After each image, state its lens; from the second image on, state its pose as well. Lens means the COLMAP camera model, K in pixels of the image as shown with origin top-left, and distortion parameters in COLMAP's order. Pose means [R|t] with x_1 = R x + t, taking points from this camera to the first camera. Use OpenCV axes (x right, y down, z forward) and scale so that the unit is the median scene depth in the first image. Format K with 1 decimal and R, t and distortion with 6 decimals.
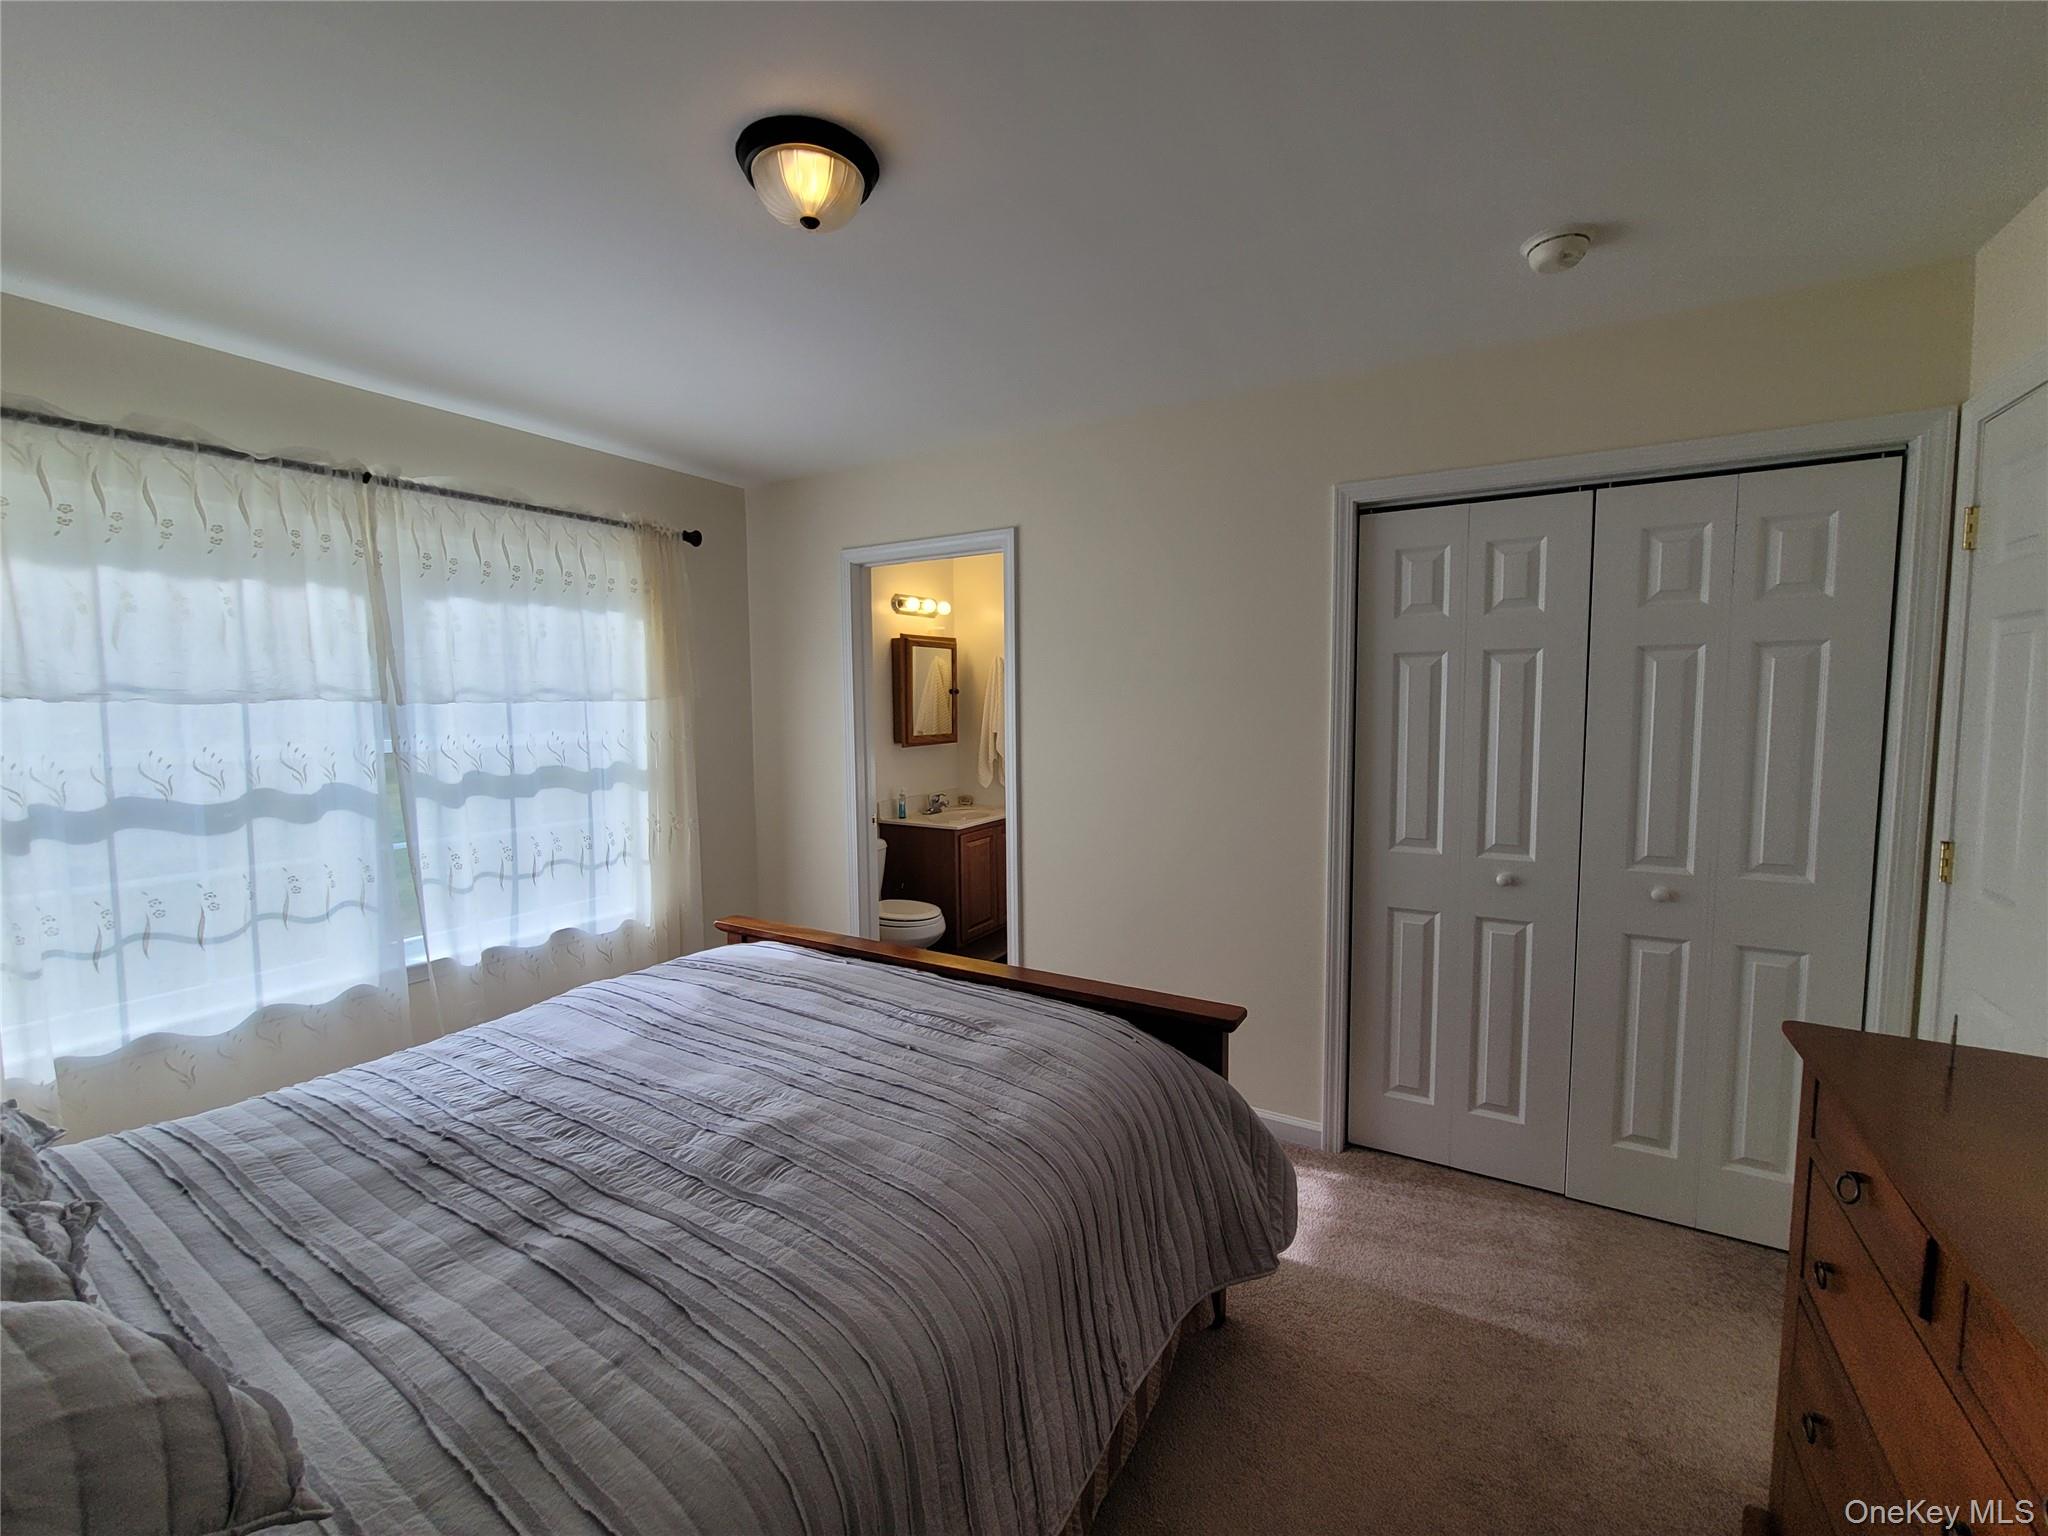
lens RADIAL K [[830.6, 0, 1034.4], [0, 830.6, 774.3], [0, 0, 1]] dist [-0.002185, 0.000476]
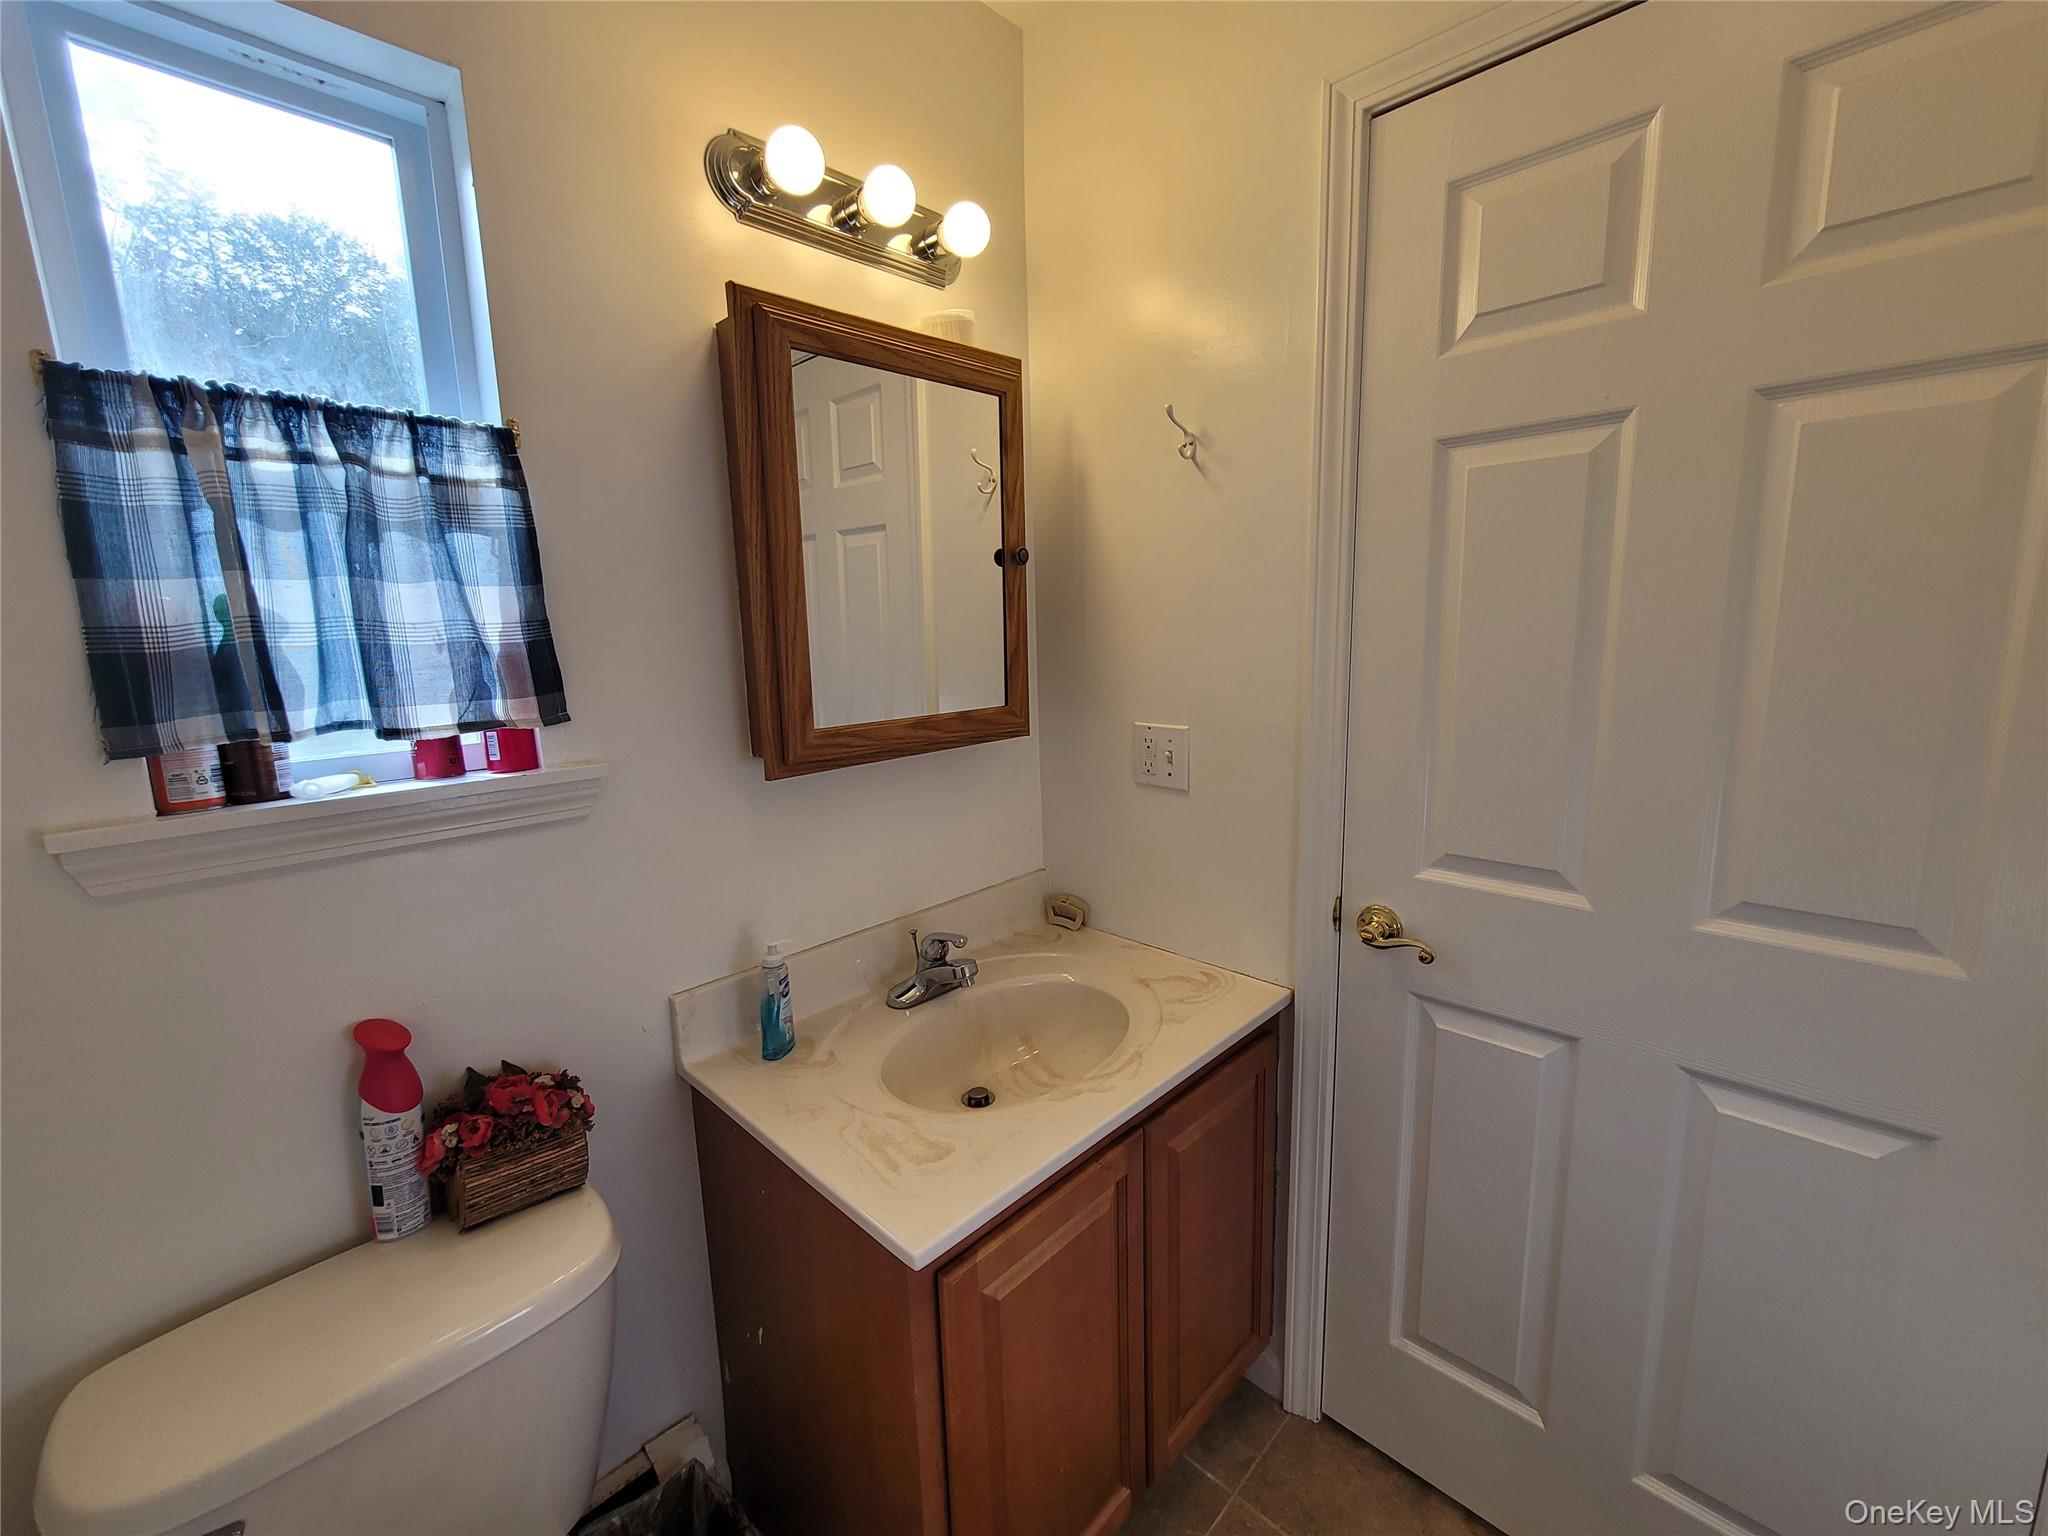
lens RADIAL K [[830.6, 0, 1022.8], [0, 830.6, 768.0], [0, 0, 1]] dist [-0.002185, 0.000476]
pose [[0.966521, 0.029130, -0.254927, -0.020866], [-0.004991, 0.995481, 0.094828, -0.055873], [0.256538, -0.090381, 0.962299, 0.728556]]
